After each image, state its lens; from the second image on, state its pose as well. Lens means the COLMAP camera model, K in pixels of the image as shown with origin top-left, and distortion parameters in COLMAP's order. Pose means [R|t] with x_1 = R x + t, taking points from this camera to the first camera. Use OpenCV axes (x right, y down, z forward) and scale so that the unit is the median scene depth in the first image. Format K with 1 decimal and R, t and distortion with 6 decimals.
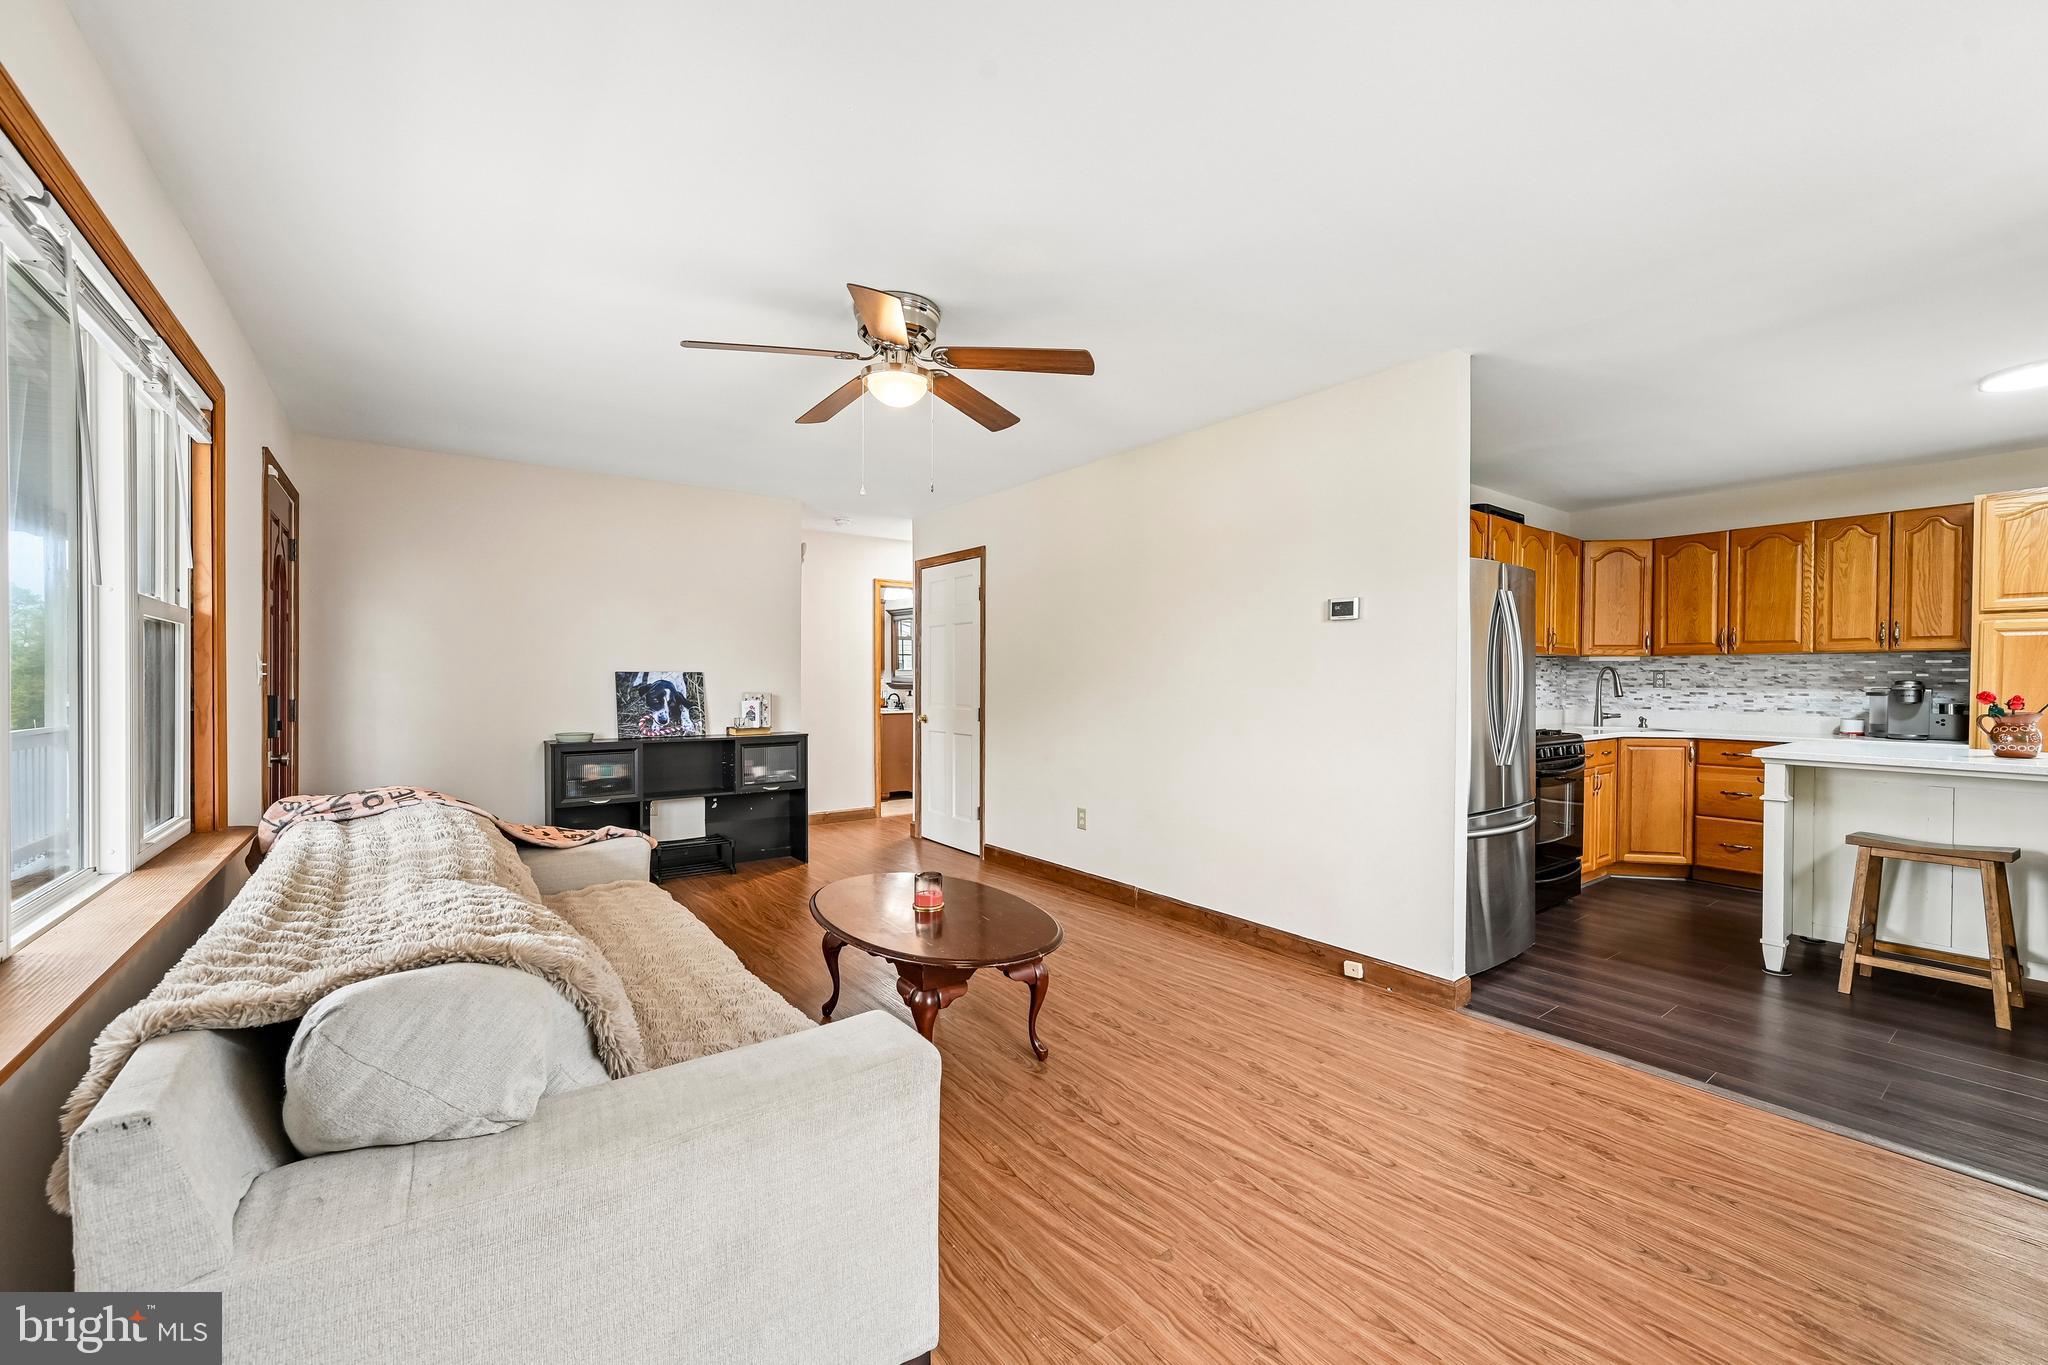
lens RADIAL K [[816.0, 0, 1030.1], [0, 816.0, 689.8], [0, 0, 1]] dist [-0.001183, 0.000605]
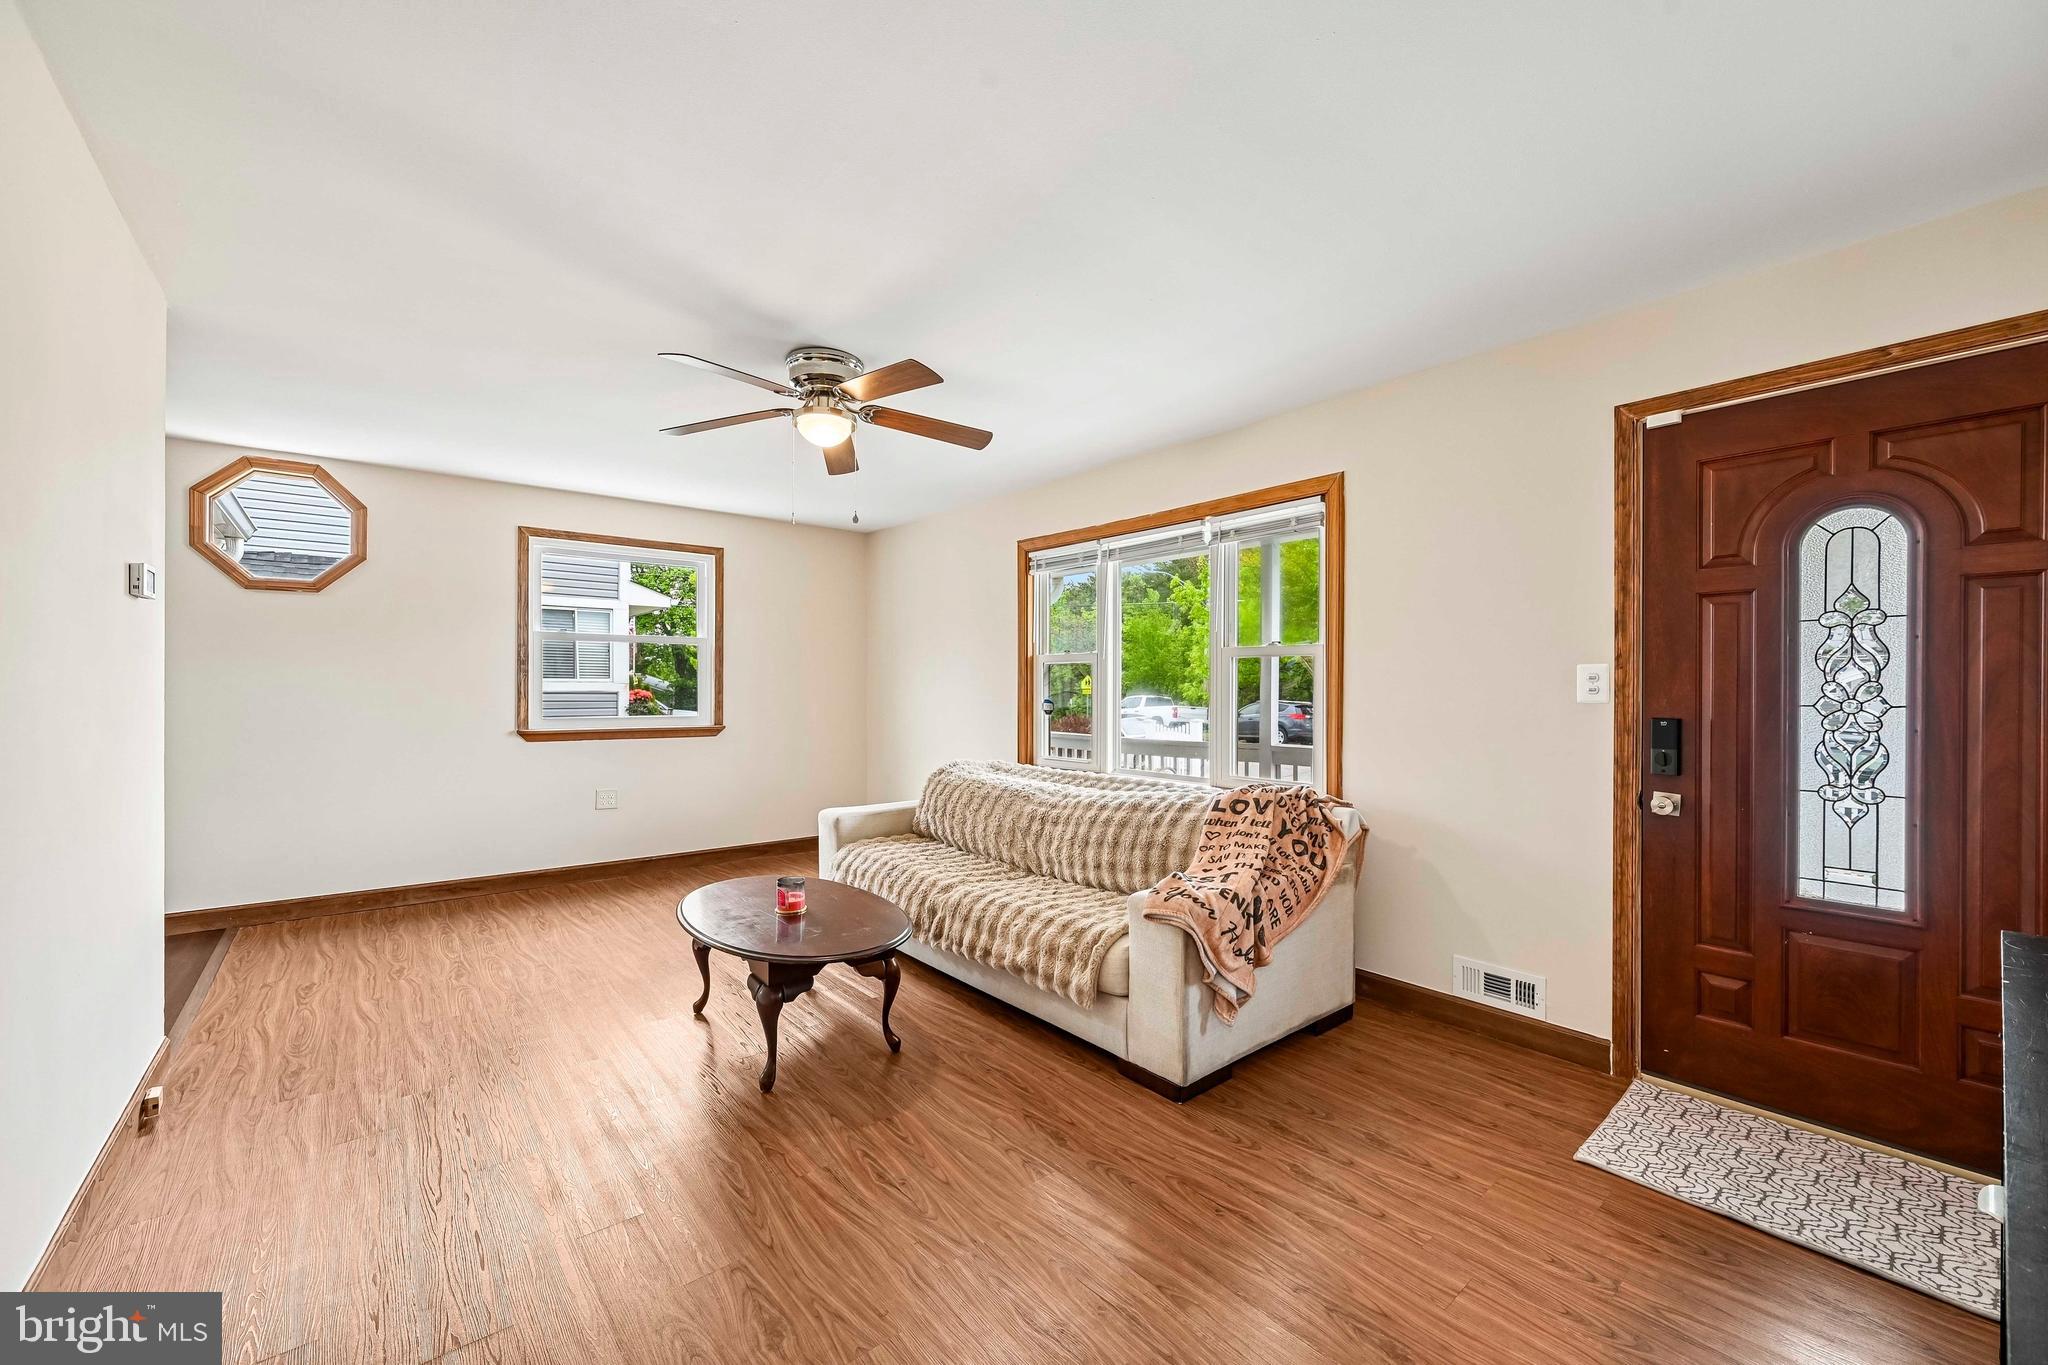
lens RADIAL K [[808.2, 0, 1033.1], [0, 808.2, 687.3], [0, 0, 1]] dist [-0.000457, 0.000131]
pose [[-0.998768, -0.005775, -0.049276, -0.220998], [-0.006533, 0.999863, 0.015238, -0.019607], [0.049182, 0.015541, -0.998669, 1.181285]]
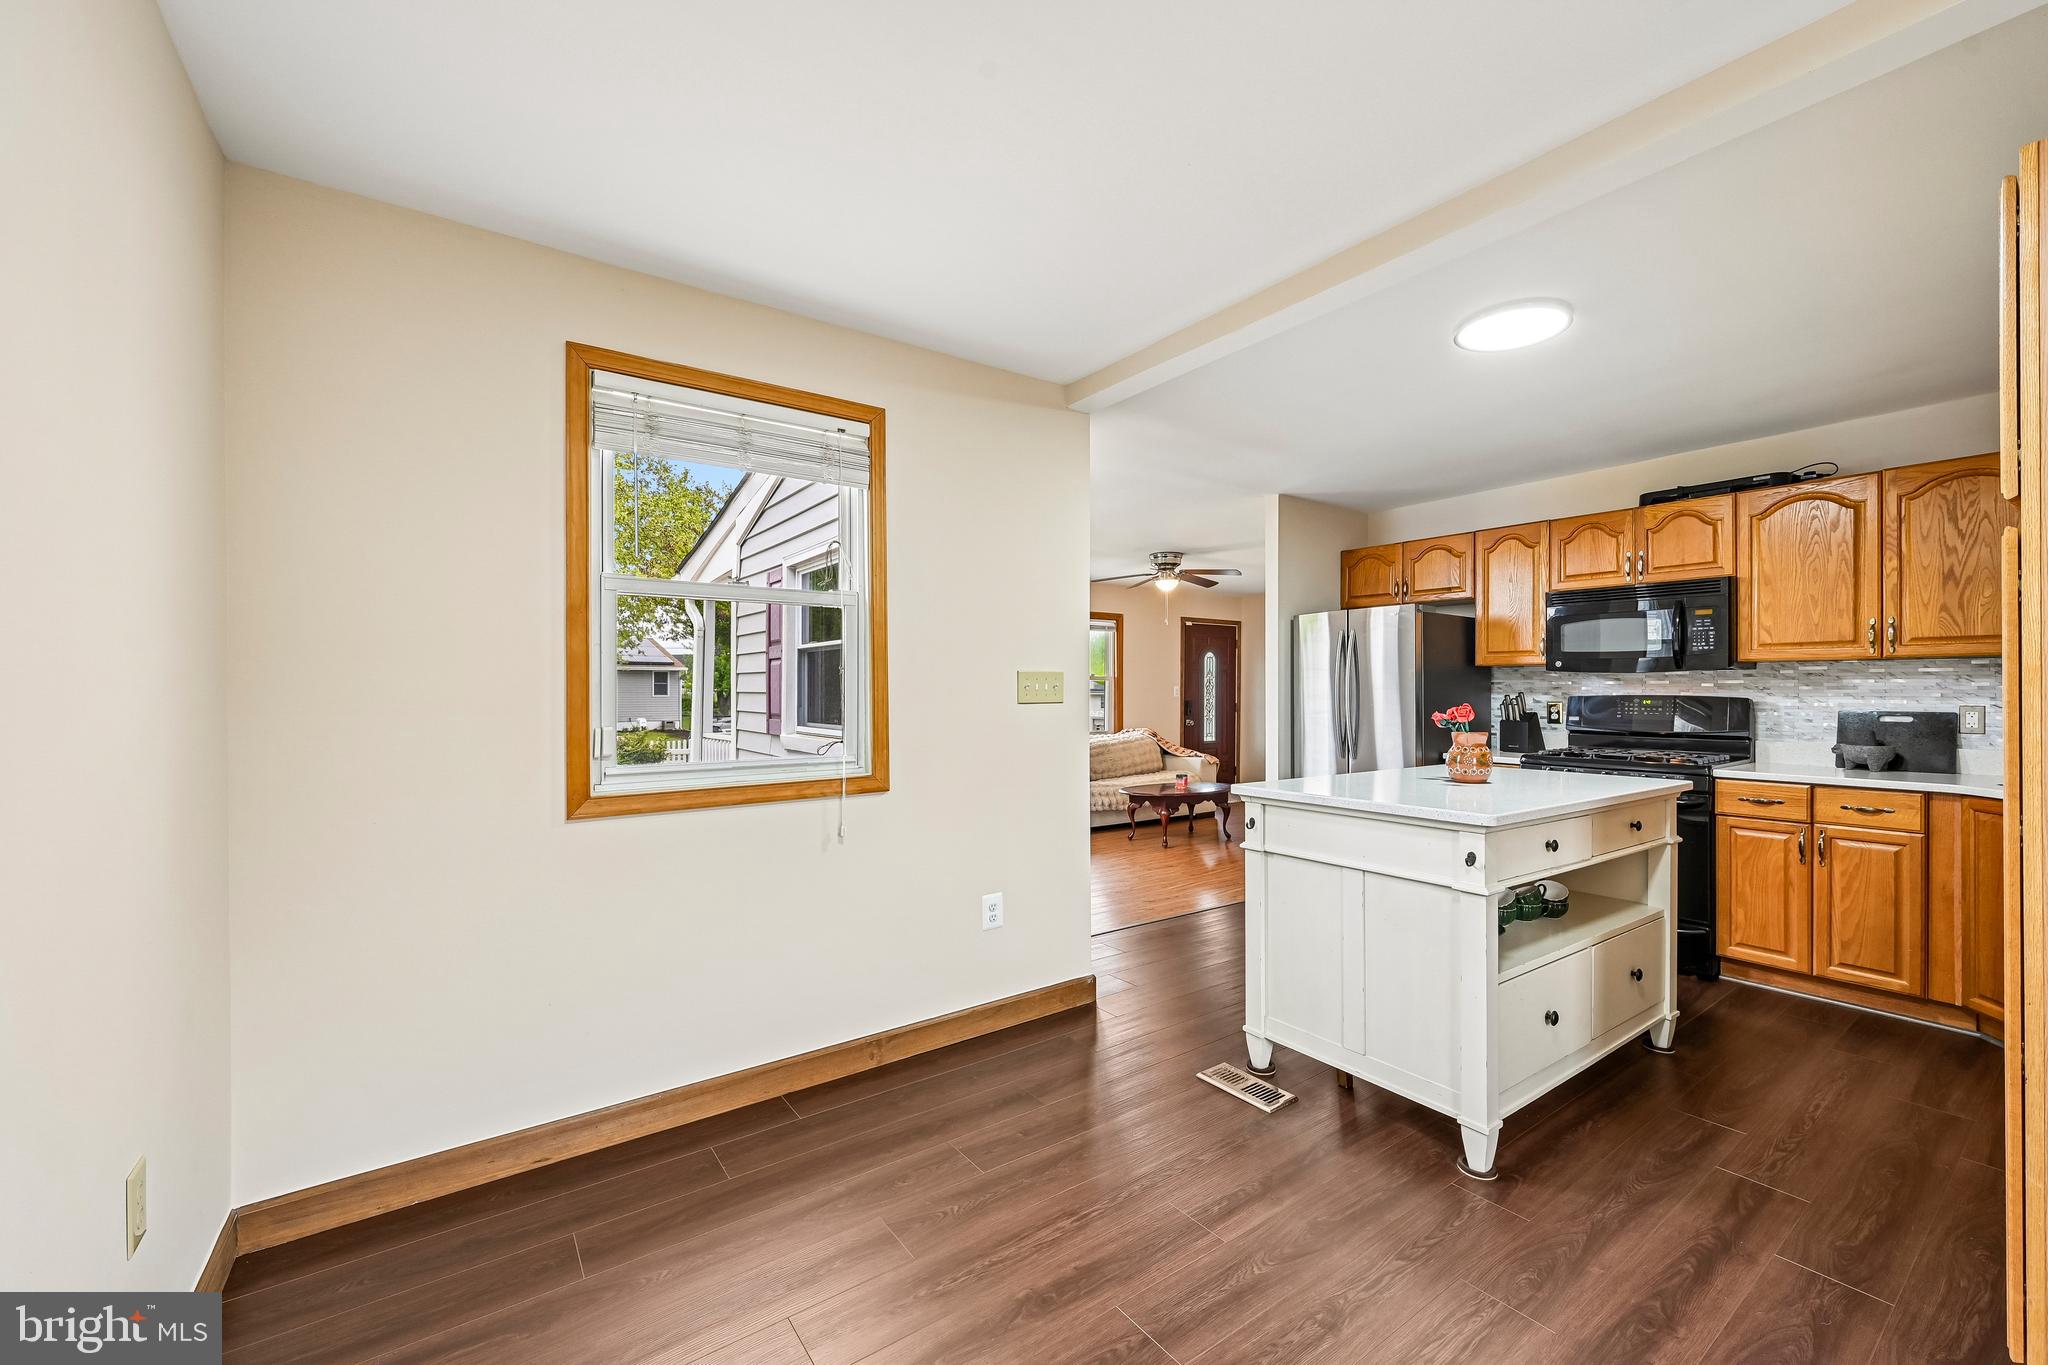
lens RADIAL K [[816.0, 0, 1030.1], [0, 816.0, 689.8], [0, 0, 1]] dist [-0.001183, 0.000605]
pose [[-0.023517, -0.006520, -0.999702, 1.359714], [-0.015456, 0.999862, -0.006157, -0.003562], [0.999604, 0.015307, -0.023614, 0.348581]]
